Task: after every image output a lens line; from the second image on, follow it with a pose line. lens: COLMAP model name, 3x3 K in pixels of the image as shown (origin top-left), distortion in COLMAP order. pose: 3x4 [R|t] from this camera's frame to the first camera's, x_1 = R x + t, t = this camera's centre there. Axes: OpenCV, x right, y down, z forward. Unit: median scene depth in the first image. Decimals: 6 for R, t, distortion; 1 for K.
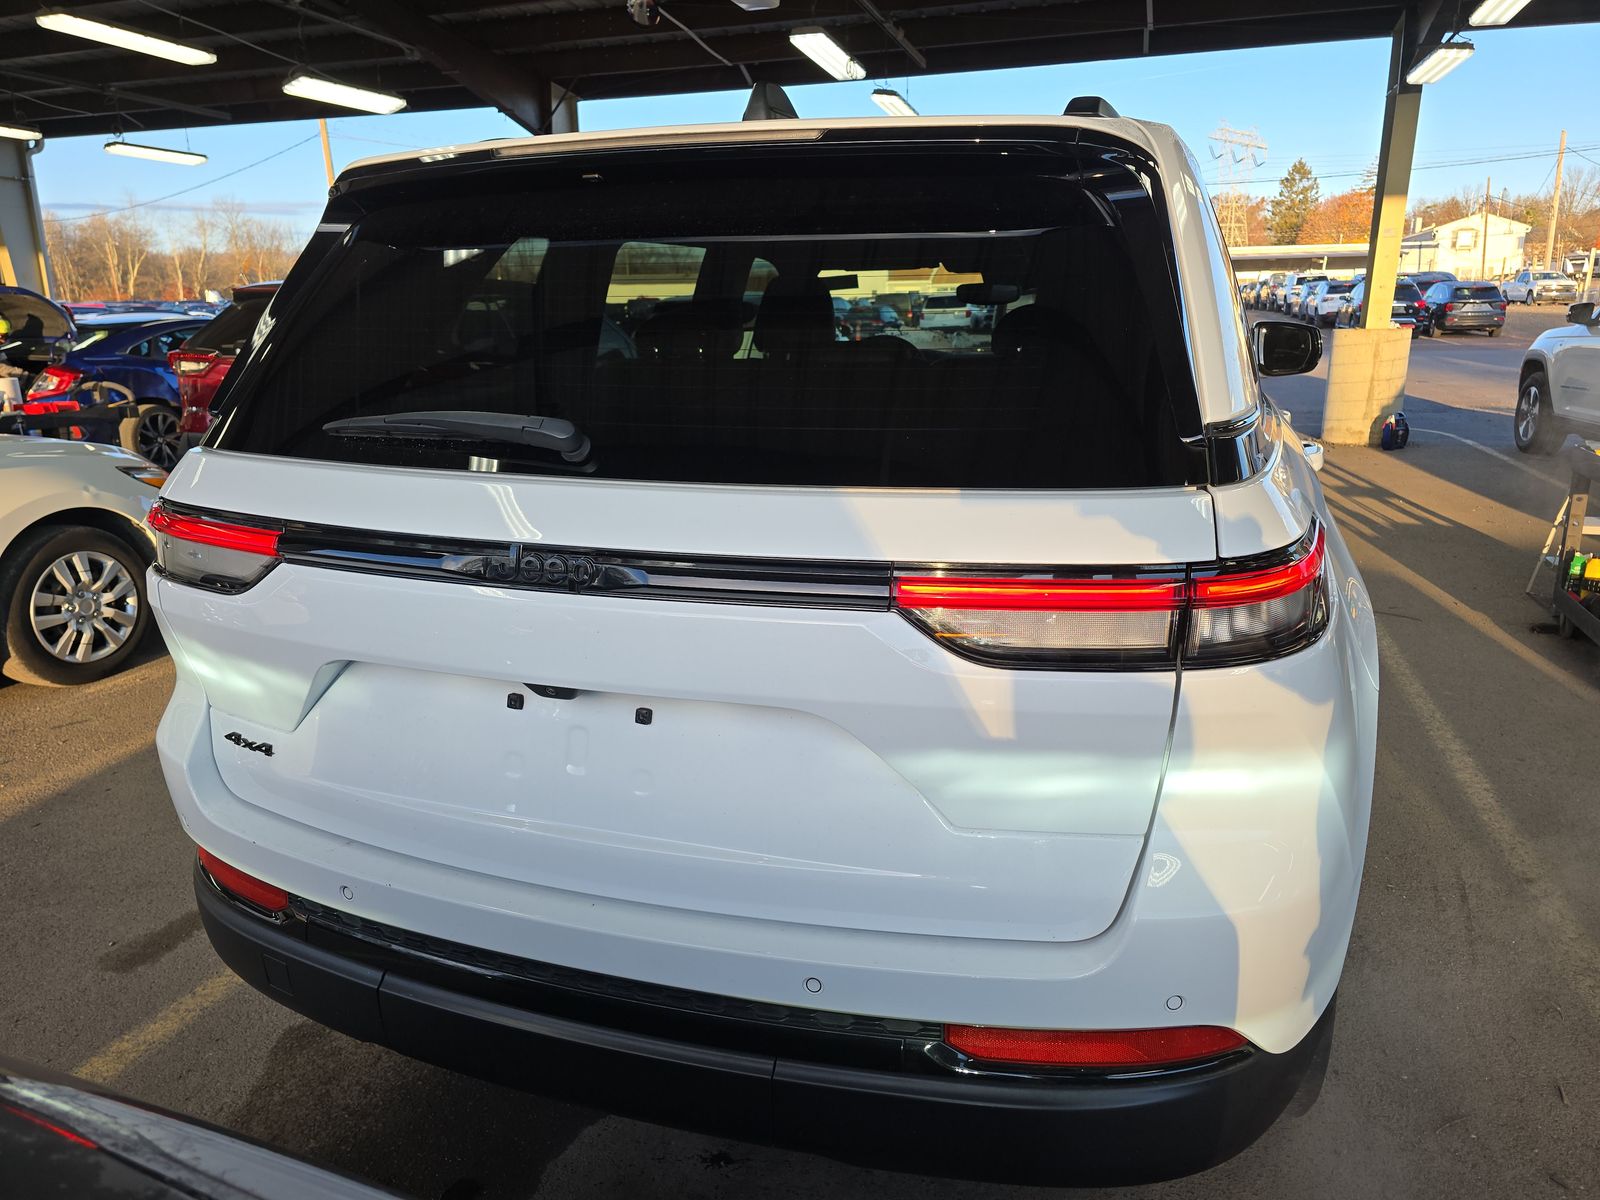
lens RADIAL K [[1077.3, 0, 843.9], [0, 1077.3, 573.4], [0, 0, 1]] dist [0.044683, 0.000957]
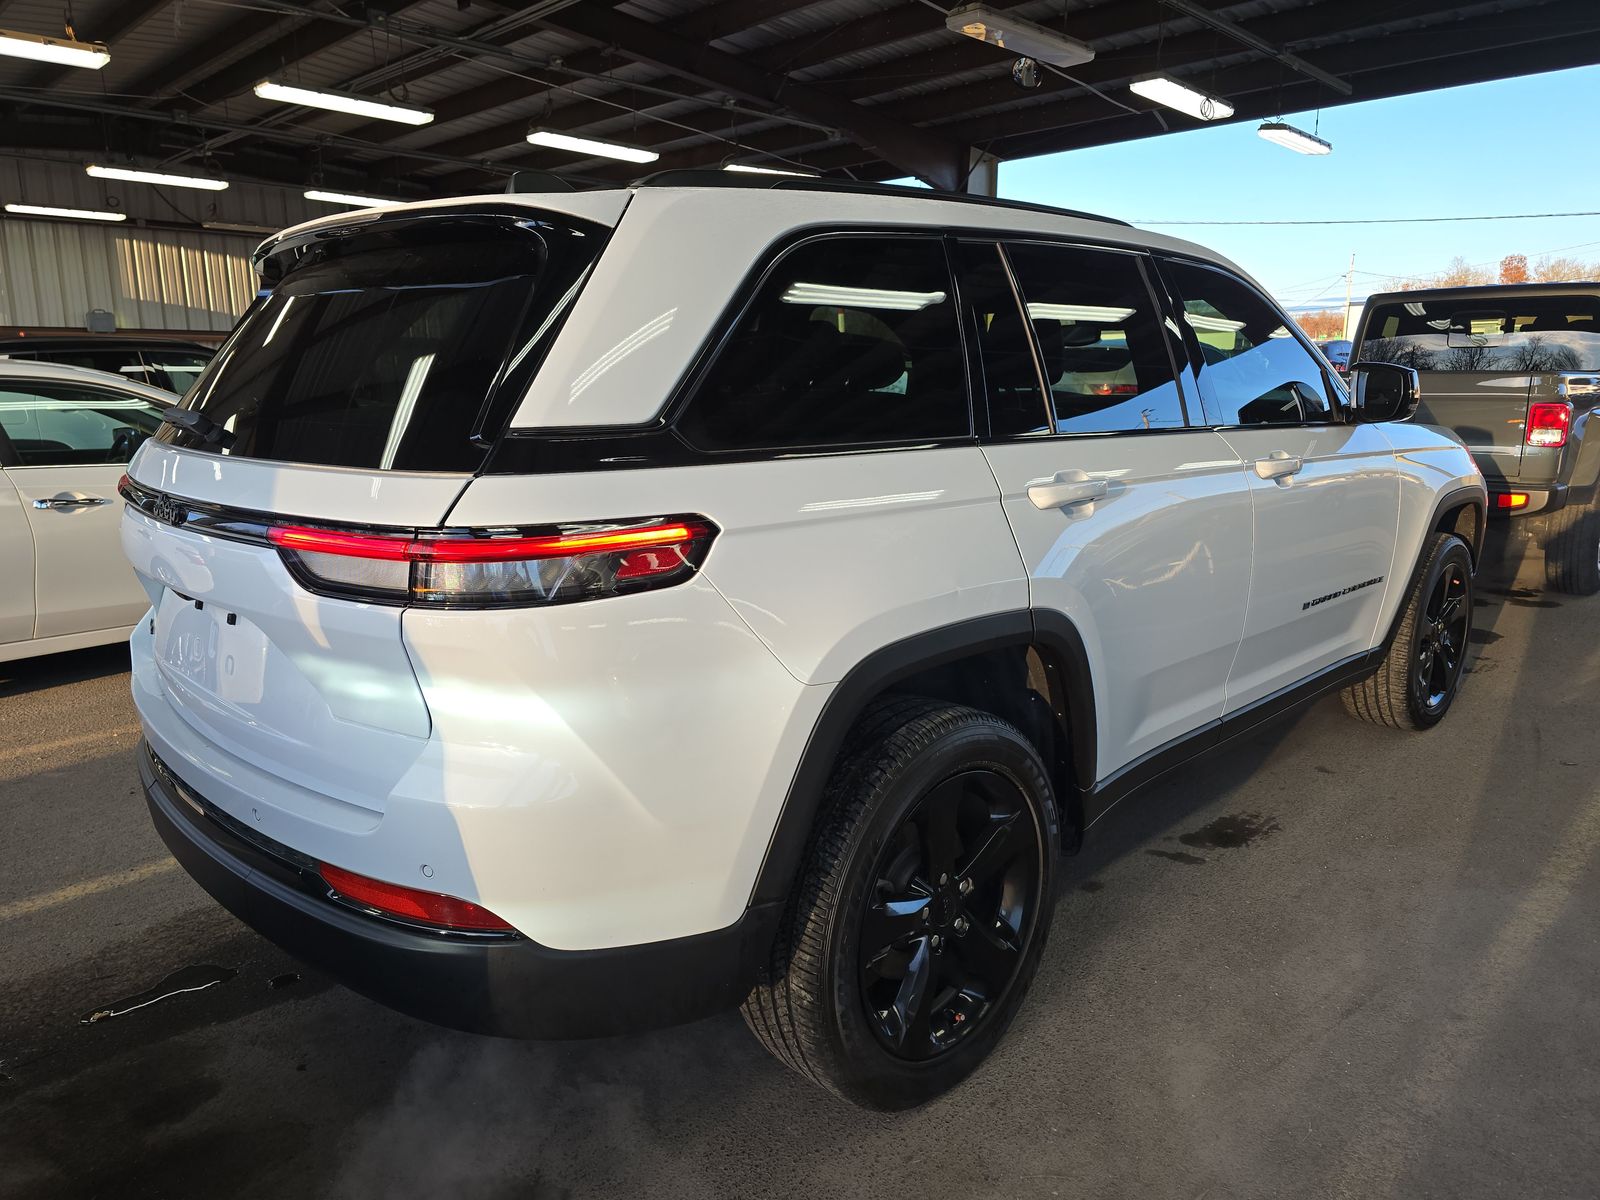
lens RADIAL K [[1097.0, 0, 800.0], [0, 1097.0, 600.0], [0, 0, 1]] dist [0.032576, -0.037979]
pose [[0.895674, 0.091939, -0.435104, 0.251521], [-0.104009, 0.994569, -0.003949, 0.006757], [0.432378, 0.048791, 0.900372, -0.002552]]
